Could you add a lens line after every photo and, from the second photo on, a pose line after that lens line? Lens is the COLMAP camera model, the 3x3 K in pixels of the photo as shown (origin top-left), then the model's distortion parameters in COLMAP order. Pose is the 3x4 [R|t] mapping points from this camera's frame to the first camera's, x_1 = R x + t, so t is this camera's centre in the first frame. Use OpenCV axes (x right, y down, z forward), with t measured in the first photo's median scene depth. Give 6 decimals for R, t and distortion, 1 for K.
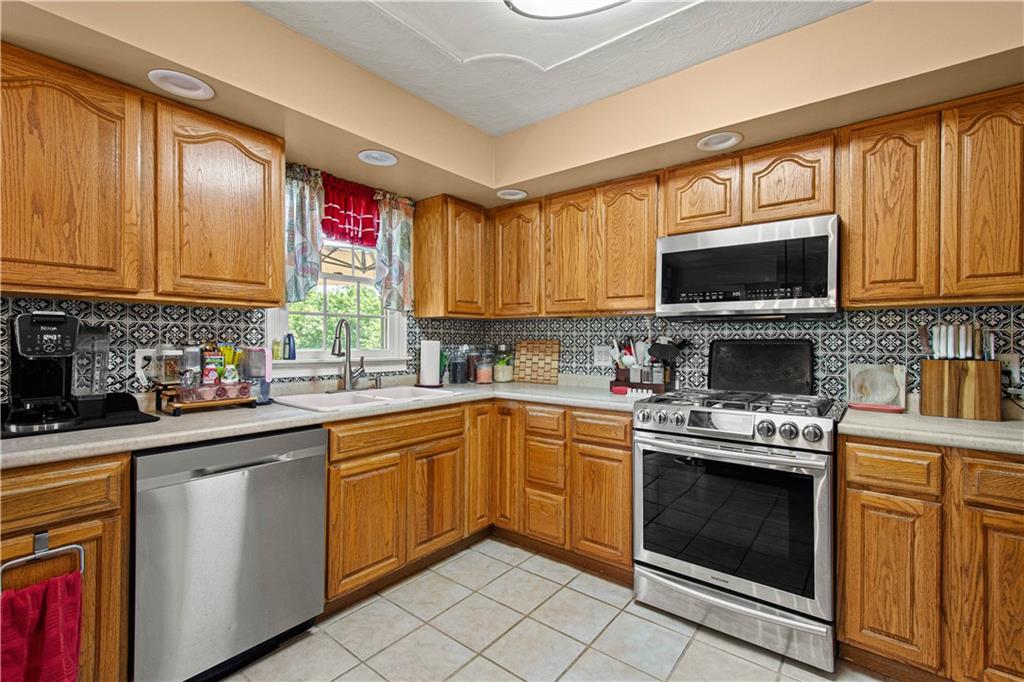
lens RADIAL K [[453.9, 0, 512.9], [0, 453.9, 339.7], [0, 0, 1]] dist [0.004093, -0.000049]
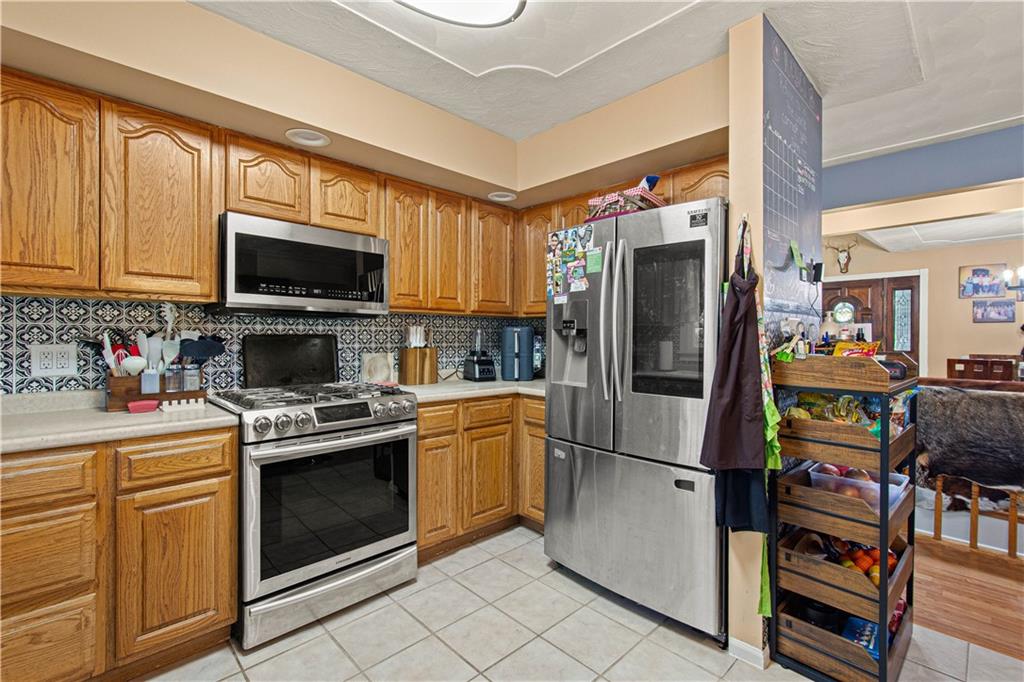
lens RADIAL K [[453.9, 0, 539.6], [0, 453.9, 337.3], [0, 0, 1]] dist [0.004093, -0.000049]
pose [[0.088717, -0.003819, 0.996050, -0.469711], [-0.003214, 0.999986, 0.004120, -0.000799], [-0.996052, -0.003566, 0.088703, 0.374512]]
